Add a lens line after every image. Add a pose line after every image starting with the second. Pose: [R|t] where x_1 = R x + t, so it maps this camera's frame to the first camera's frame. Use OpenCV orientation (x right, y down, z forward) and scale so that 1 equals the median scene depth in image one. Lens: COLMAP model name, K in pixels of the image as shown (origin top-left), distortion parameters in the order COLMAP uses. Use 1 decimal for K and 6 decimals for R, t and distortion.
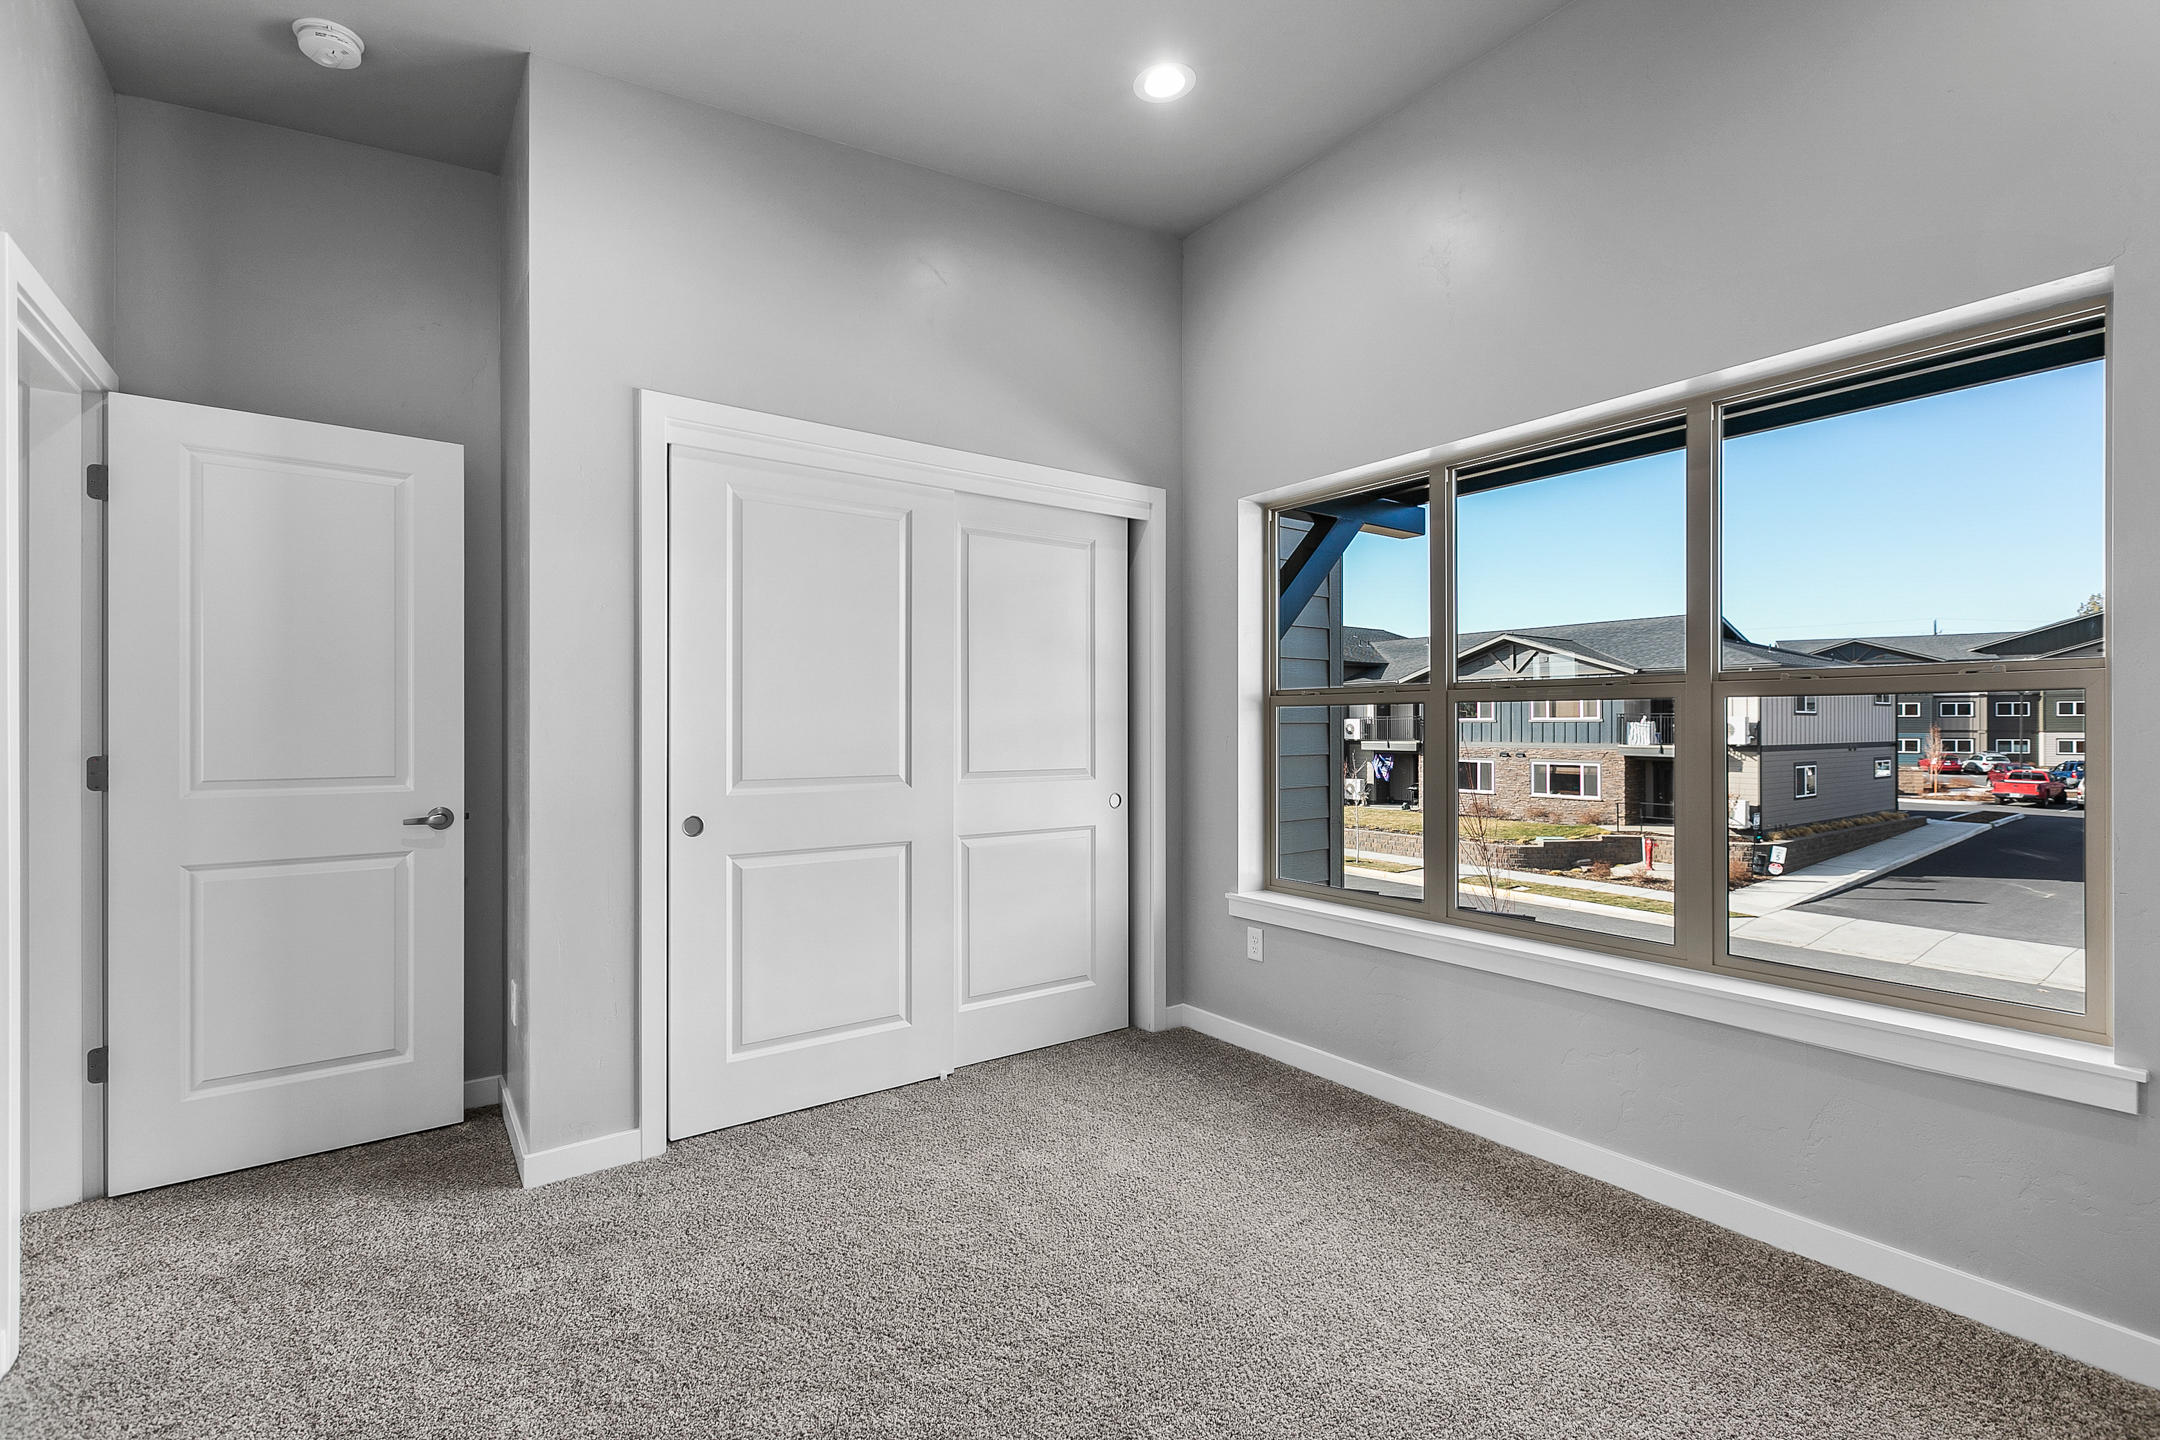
lens RADIAL K [[963.3, 0, 1074.5], [0, 963.3, 712.8], [0, 0, 1]] dist [-0.001622, -0.000904]
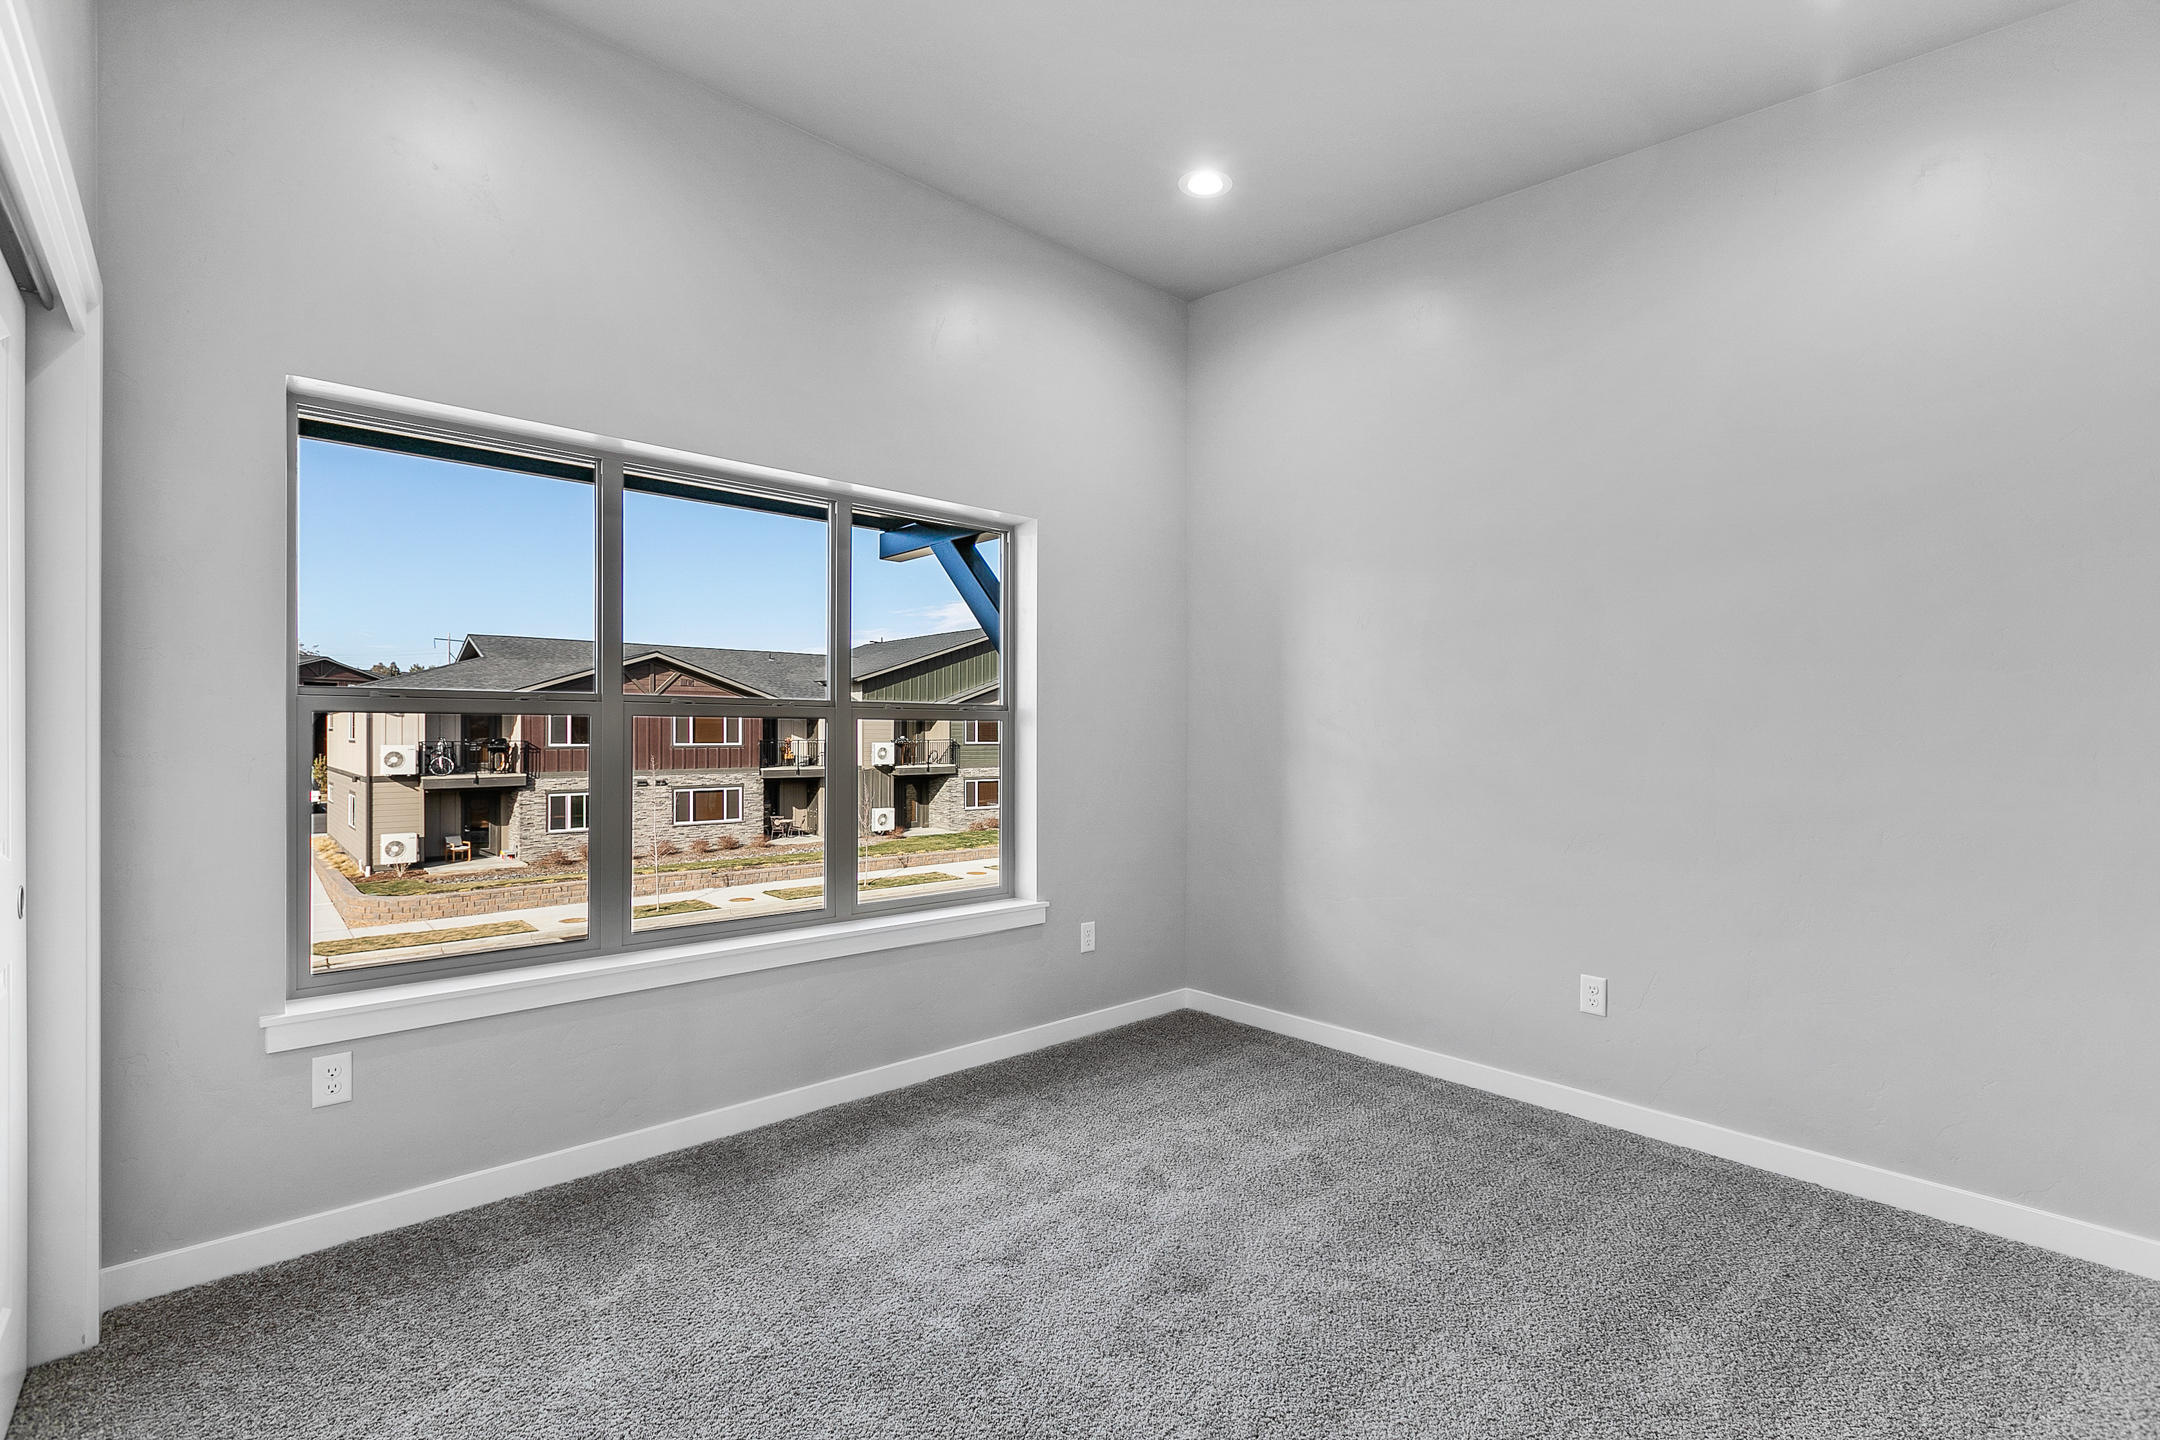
lens RADIAL K [[963.3, 0, 1077.3], [0, 963.3, 735.3], [0, 0, 1]] dist [-0.001622, -0.000904]
pose [[-0.109980, 0.014345, 0.993830, -0.712253], [-0.003909, 0.999882, -0.014865, 0.024665], [-0.993926, -0.005519, -0.109911, 0.807163]]
